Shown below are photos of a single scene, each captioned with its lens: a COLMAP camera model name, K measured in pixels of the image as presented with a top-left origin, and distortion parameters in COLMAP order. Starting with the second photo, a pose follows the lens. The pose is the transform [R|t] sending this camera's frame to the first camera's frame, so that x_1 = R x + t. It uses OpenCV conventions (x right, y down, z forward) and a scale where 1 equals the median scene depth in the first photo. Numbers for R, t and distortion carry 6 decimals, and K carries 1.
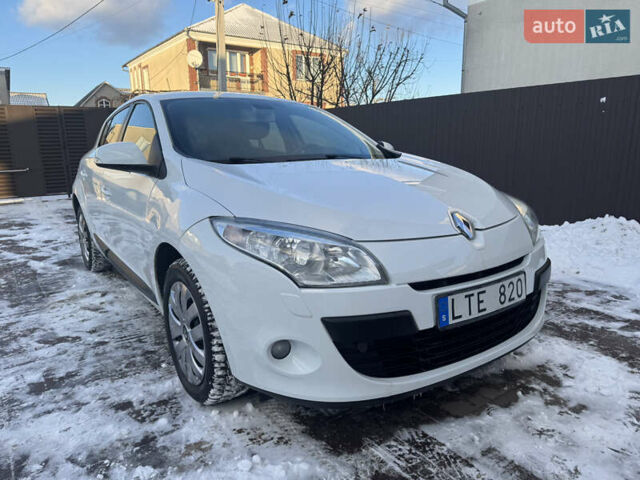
lens RADIAL K [[458.1, 0, 320.0], [0, 458.1, 240.0], [0, 0, 1]] dist [0.051541, -0.059889]
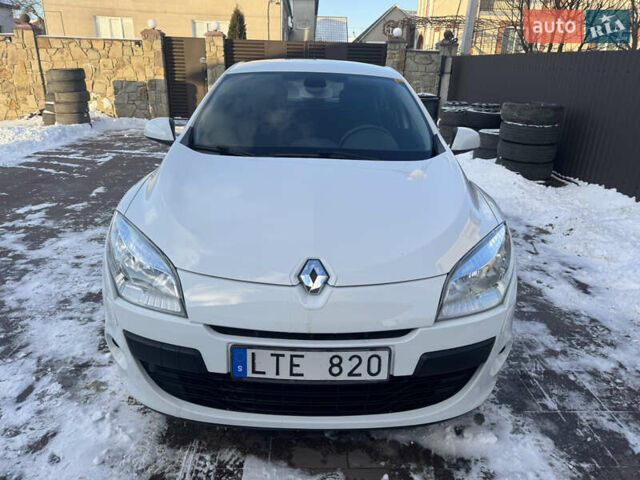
lens RADIAL K [[458.1, 0, 320.0], [0, 458.1, 240.0], [0, 0, 1]] dist [0.051541, -0.059889]
pose [[0.803463, 0.227514, -0.550168, 0.655267], [-0.129806, 0.968814, 0.211070, -0.233730], [0.581032, -0.098172, 0.807938, 0.271207]]
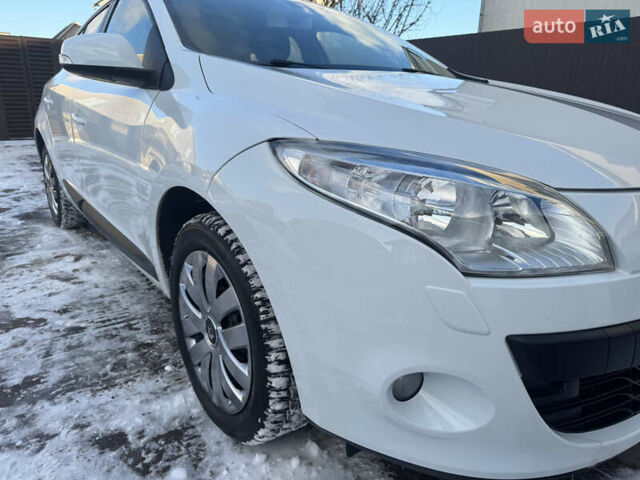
lens RADIAL K [[458.1, 0, 320.0], [0, 458.1, 240.0], [0, 0, 1]] dist [0.051541, -0.059889]
pose [[0.998603, 0.023613, 0.047273, -0.163168], [-0.027501, 0.996139, 0.083368, 0.018058], [-0.045121, -0.084552, 0.995397, 0.348153]]
